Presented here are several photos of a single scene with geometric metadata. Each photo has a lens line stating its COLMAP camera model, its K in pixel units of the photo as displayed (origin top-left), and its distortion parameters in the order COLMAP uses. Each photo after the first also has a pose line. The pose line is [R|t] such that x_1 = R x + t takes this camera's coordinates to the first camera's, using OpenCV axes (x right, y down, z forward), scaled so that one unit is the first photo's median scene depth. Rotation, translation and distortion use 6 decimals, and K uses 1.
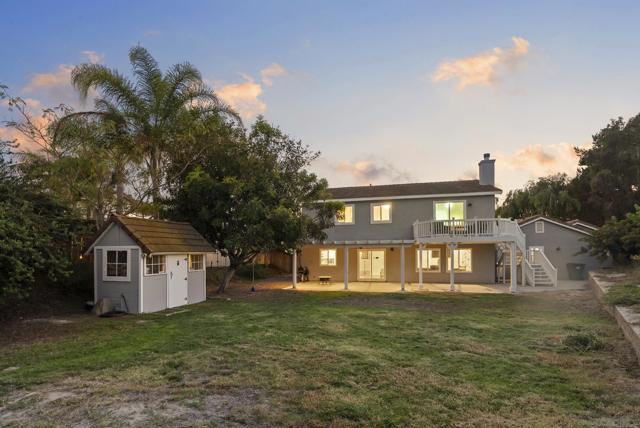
lens RADIAL K [[308.5, 0, 320.7], [0, 308.5, 251.8], [0, 0, 1]] dist [-0.003995, -0.000591]
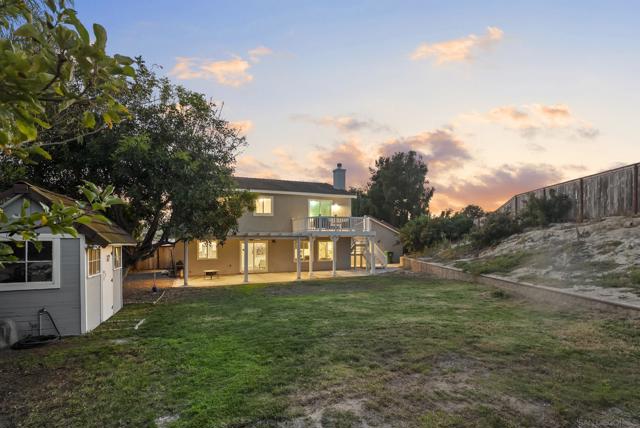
lens RADIAL K [[308.5, 0, 320.7], [0, 308.5, 251.8], [0, 0, 1]] dist [-0.003995, -0.000591]
pose [[0.790548, -0.016081, 0.612188, -0.307596], [0.001007, 0.999688, 0.024960, 0.001846], [-0.612399, -0.019116, 0.790318, 0.076594]]
